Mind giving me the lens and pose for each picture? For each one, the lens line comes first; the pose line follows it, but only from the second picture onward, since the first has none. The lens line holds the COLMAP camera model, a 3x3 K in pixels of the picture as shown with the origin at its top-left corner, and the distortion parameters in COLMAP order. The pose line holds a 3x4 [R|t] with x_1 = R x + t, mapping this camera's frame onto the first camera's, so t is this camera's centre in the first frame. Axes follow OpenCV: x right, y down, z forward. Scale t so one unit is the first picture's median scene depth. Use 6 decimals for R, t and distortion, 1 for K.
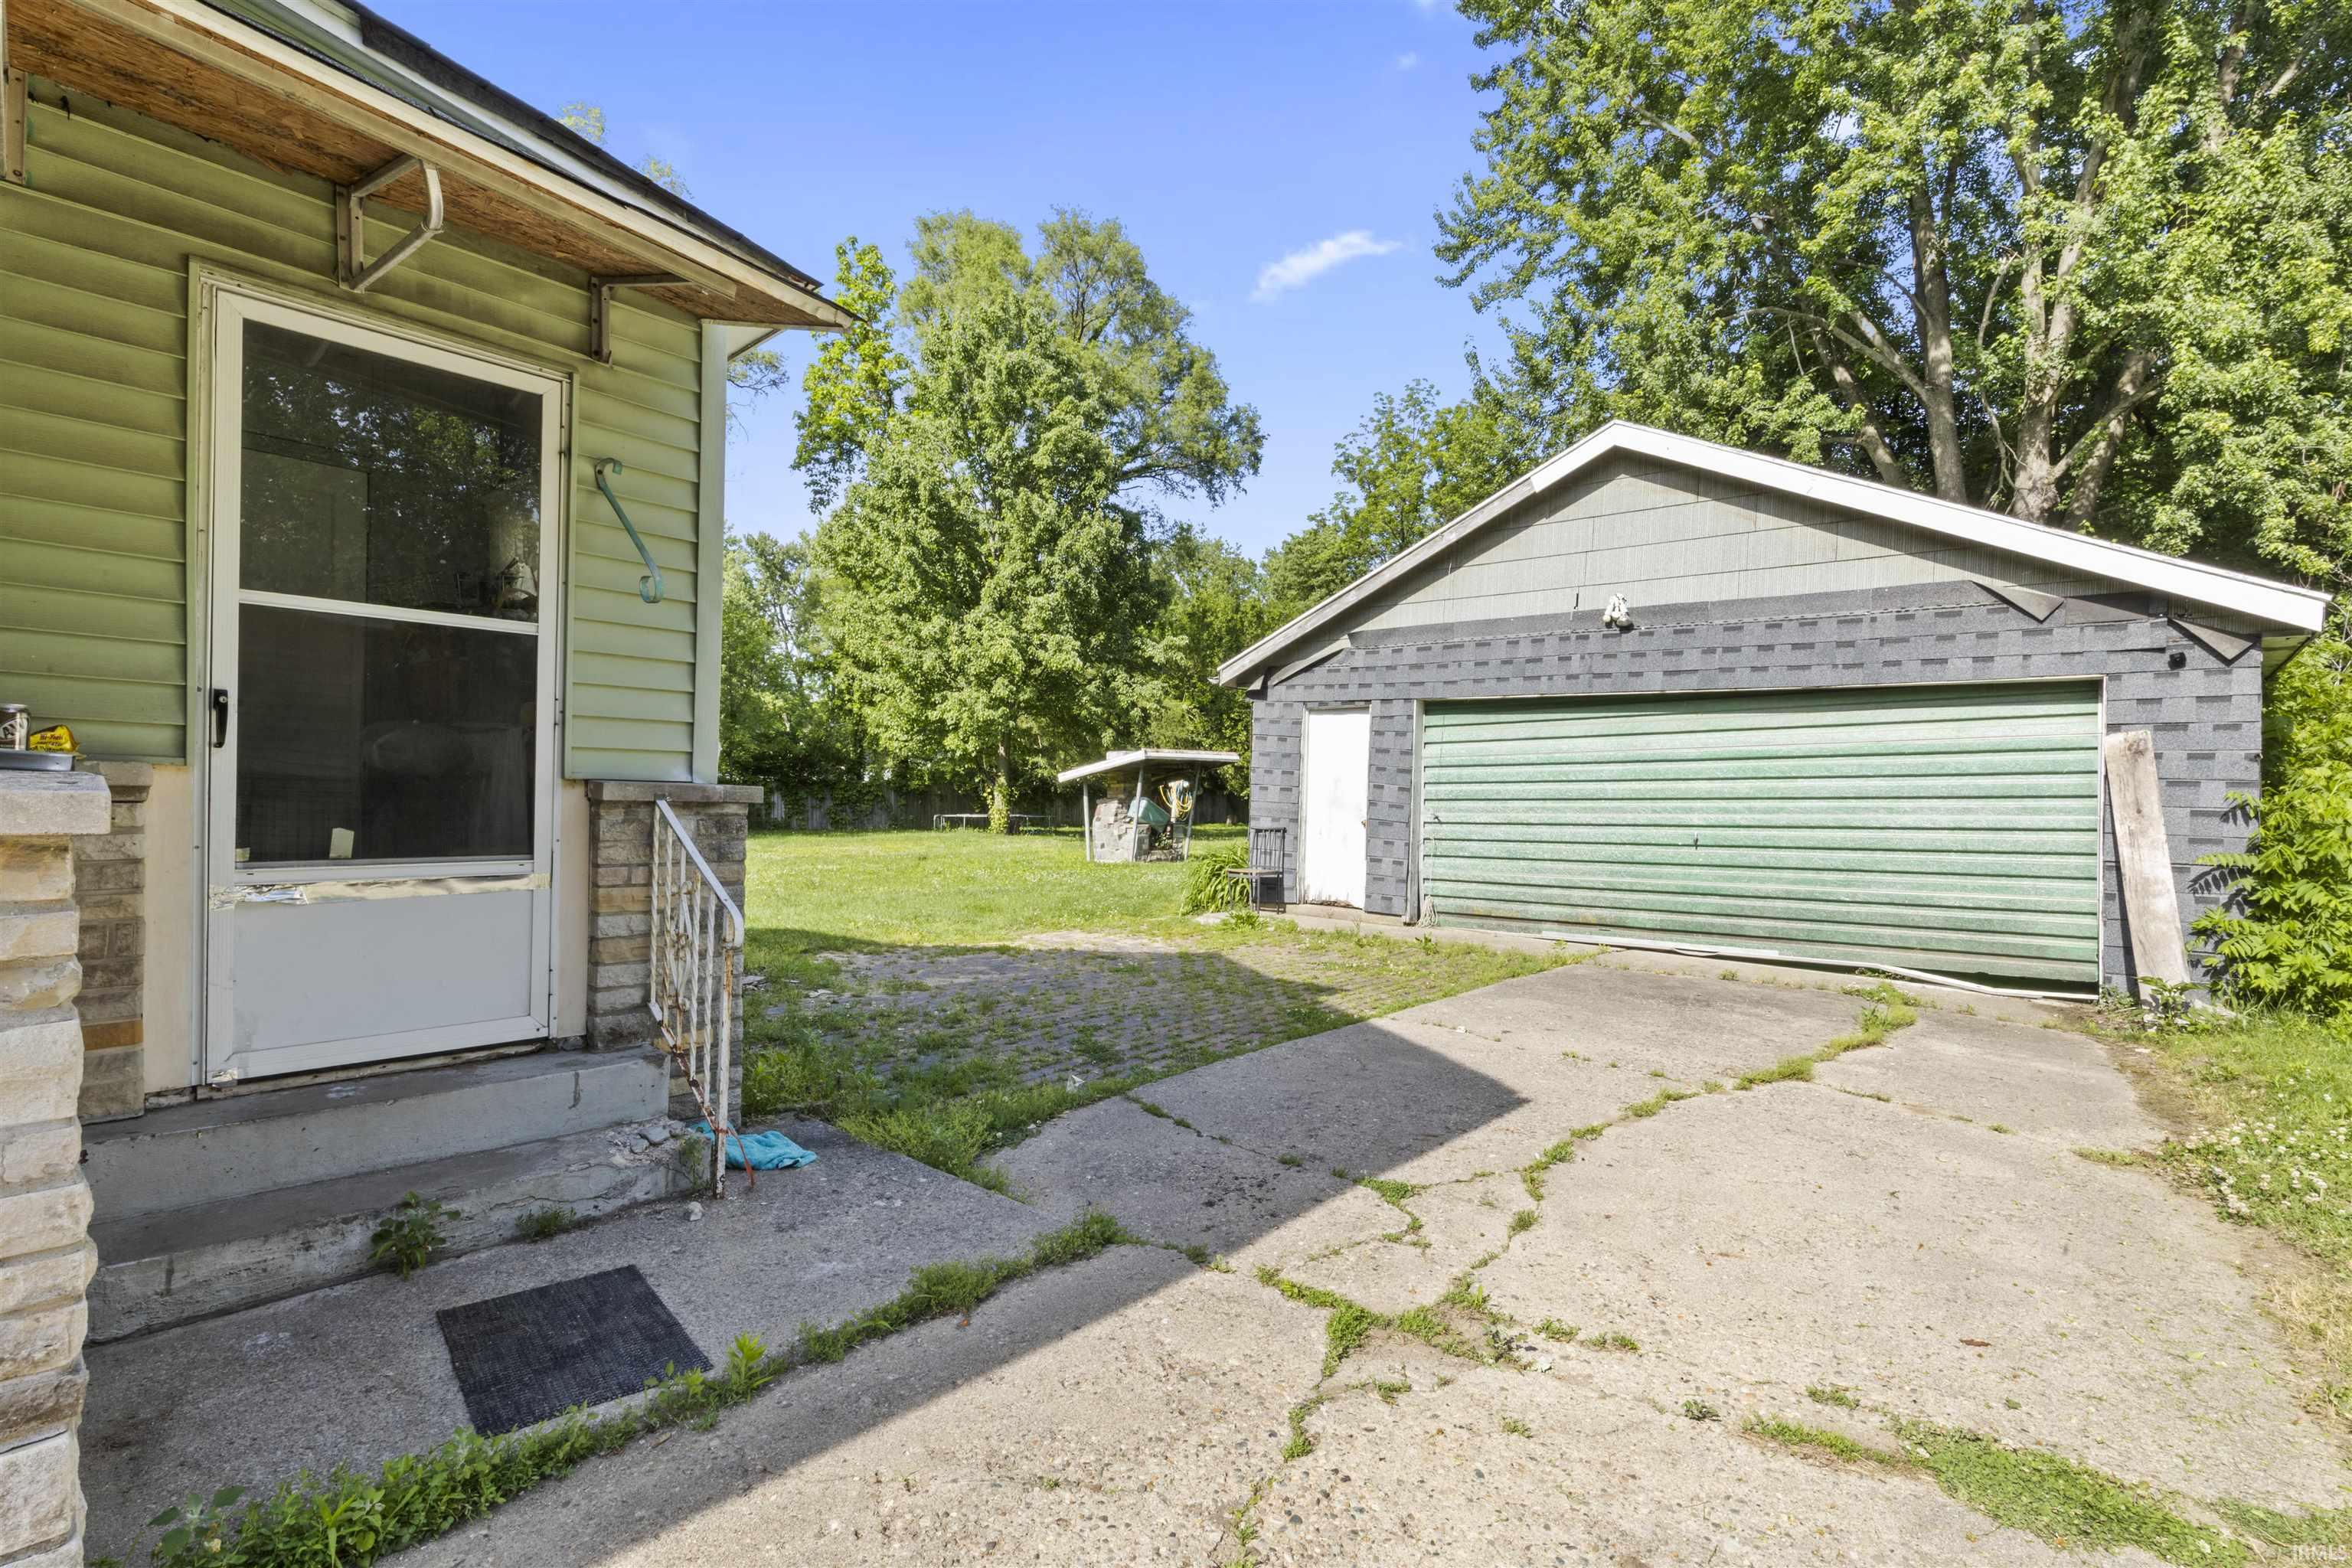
lens RADIAL K [[1079.0, 0, 1197.7], [0, 1079.0, 800.2], [0, 0, 1]] dist [0.002391, 0.000060]
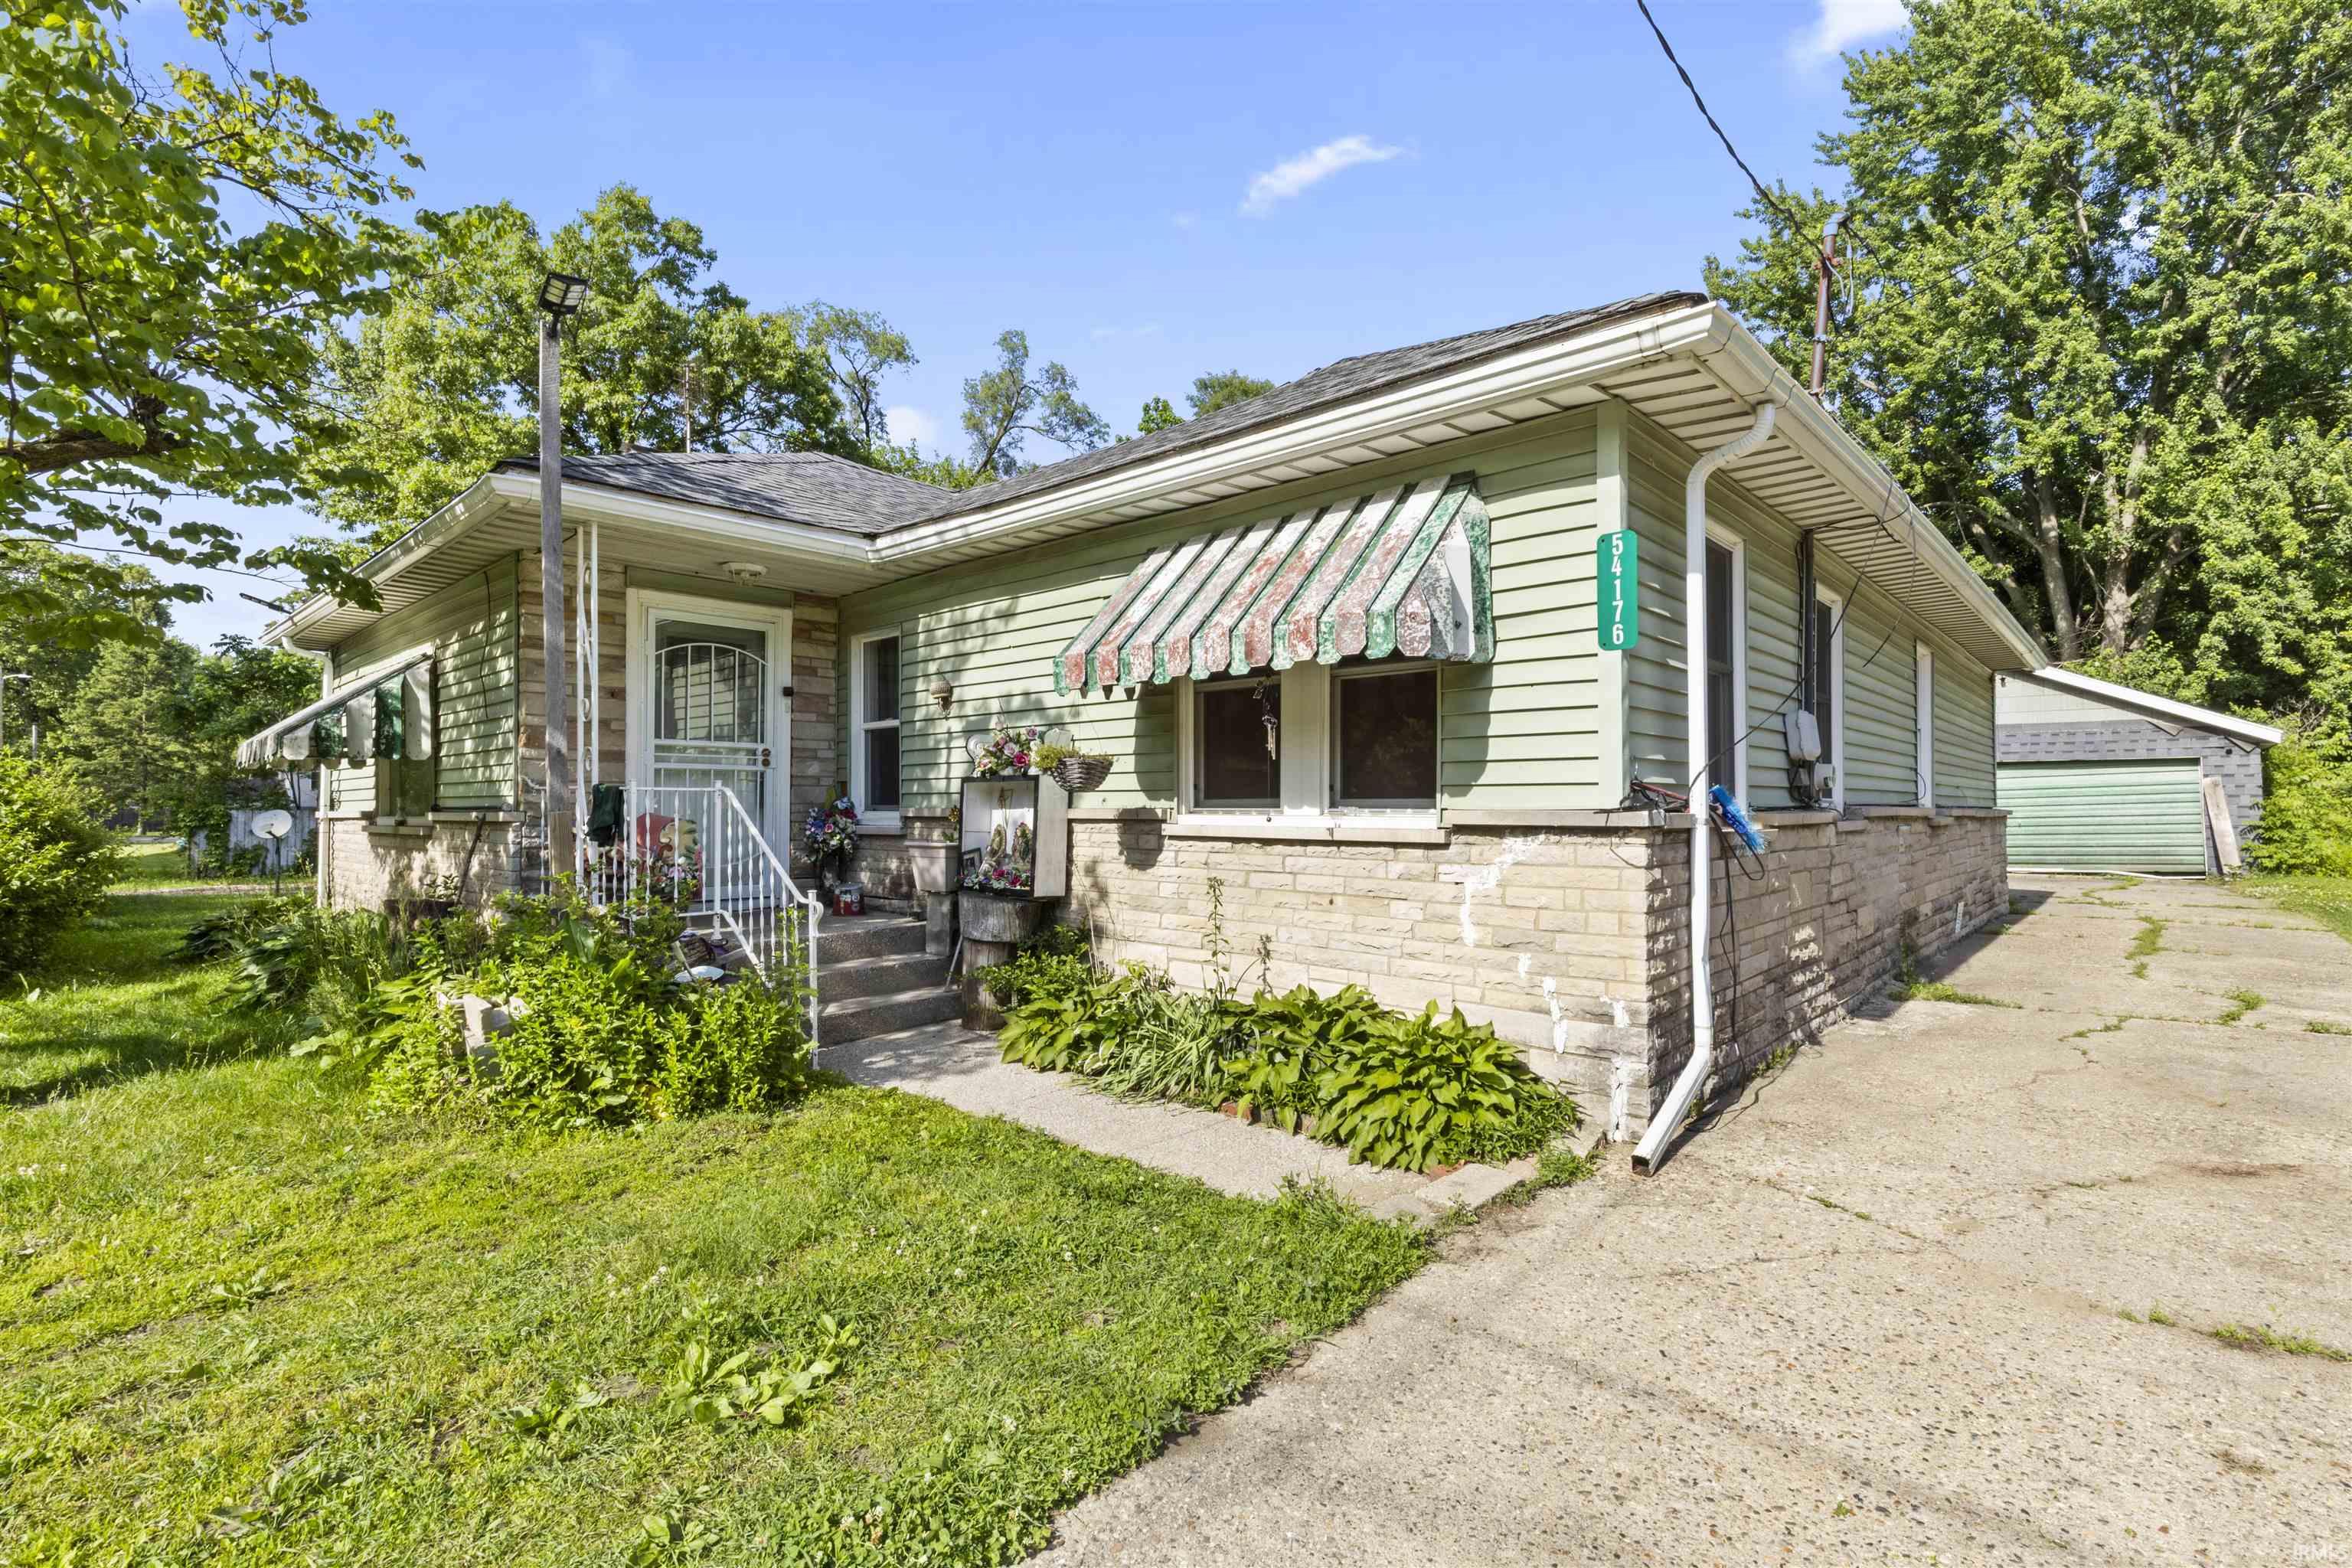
lens RADIAL K [[1079.0, 0, 1153.0], [0, 1079.0, 776.7], [0, 0, 1]] dist [0.002391, 0.000060]
pose [[0.999144, -0.025029, -0.032942, -0.804278], [0.023729, 0.998946, -0.039298, -0.010031], [0.033891, 0.038483, 0.998684, -0.849922]]
